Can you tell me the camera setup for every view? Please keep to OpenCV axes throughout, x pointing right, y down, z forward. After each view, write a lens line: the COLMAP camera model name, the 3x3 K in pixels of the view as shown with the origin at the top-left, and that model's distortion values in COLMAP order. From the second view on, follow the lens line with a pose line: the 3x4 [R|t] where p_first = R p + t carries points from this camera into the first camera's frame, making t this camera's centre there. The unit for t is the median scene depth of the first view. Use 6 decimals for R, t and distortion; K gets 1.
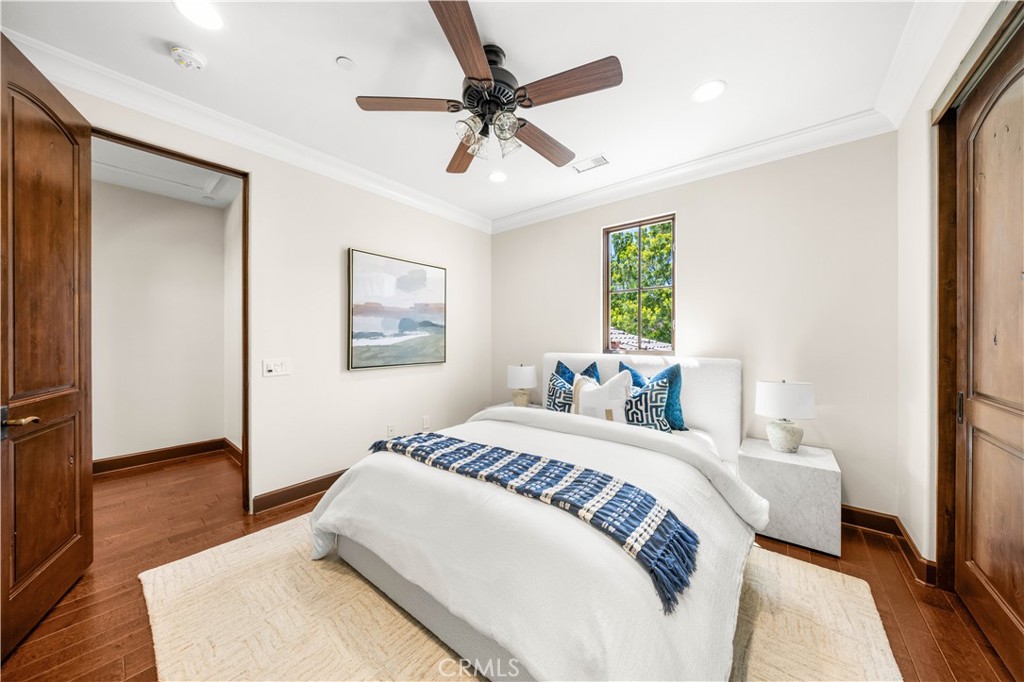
lens RADIAL K [[343.3, 0, 514.0], [0, 343.3, 340.0], [0, 0, 1]] dist [0.000483, -0.000025]
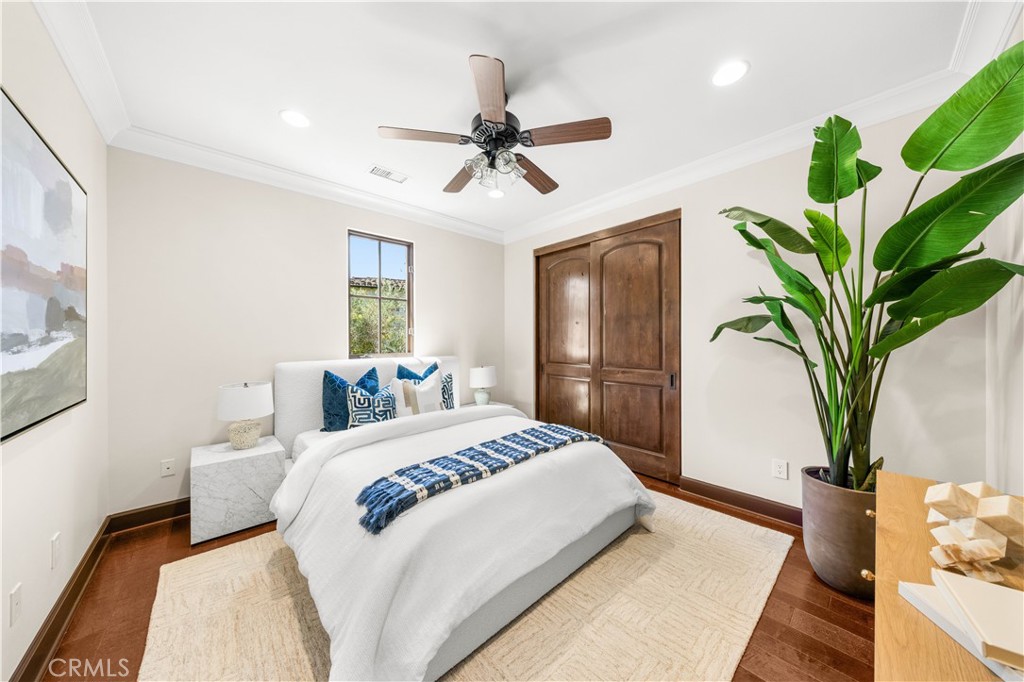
lens RADIAL K [[326.6, 0, 517.1], [0, 326.6, 343.3], [0, 0, 1]] dist [0.000663, 0.000131]
pose [[0.149442, -0.008626, 0.988733, -0.998807], [0.008670, 0.999935, 0.007413, -0.016149], [-0.988733, 0.007465, 0.149507, 0.679326]]
